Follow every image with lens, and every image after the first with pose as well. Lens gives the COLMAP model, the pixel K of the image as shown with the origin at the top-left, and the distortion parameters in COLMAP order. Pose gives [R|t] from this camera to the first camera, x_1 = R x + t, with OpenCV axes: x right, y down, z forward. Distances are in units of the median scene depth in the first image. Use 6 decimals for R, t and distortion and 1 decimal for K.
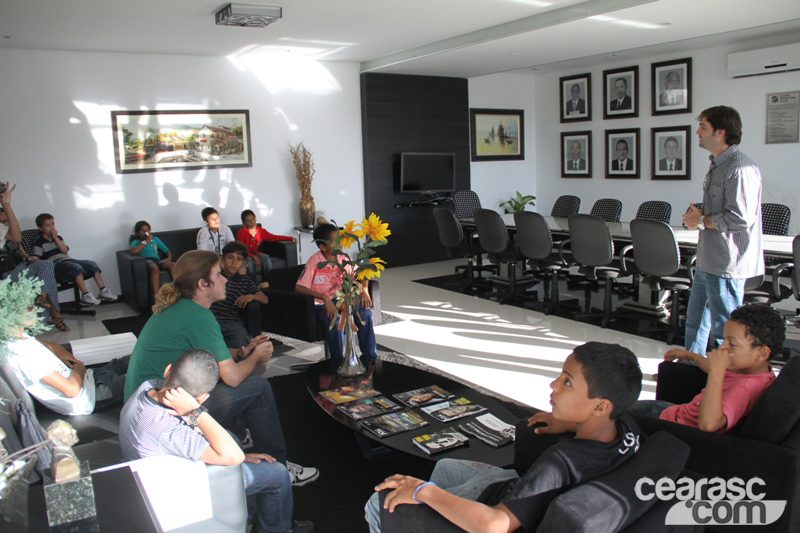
lens RADIAL K [[657.3, 0, 400.0], [0, 657.3, 266.5], [0, 0, 1]] dist [-0.095279, 0.008363]
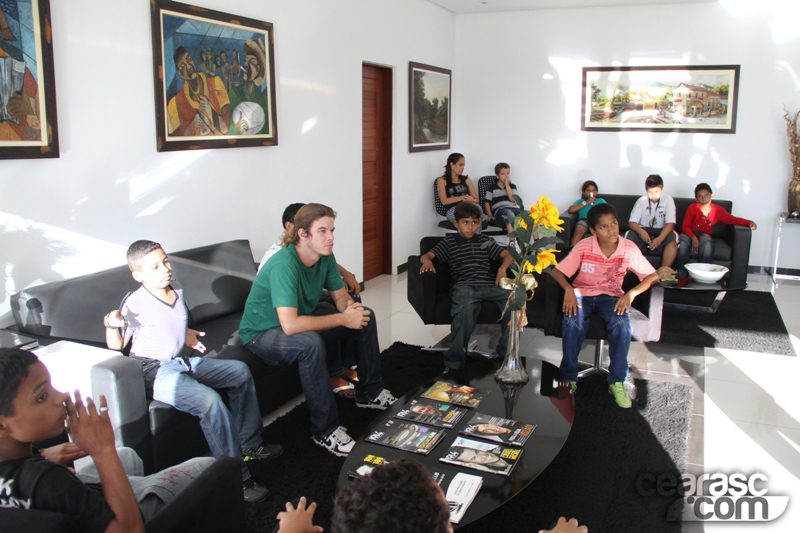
lens RADIAL K [[657.3, 0, 400.0], [0, 657.3, 266.5], [0, 0, 1]] dist [-0.095279, 0.008363]
pose [[0.553589, 0.211405, -0.805510, 0.257053], [-0.159103, 0.976275, 0.146878, -0.041378], [0.817450, 0.046849, 0.574091, 0.201445]]
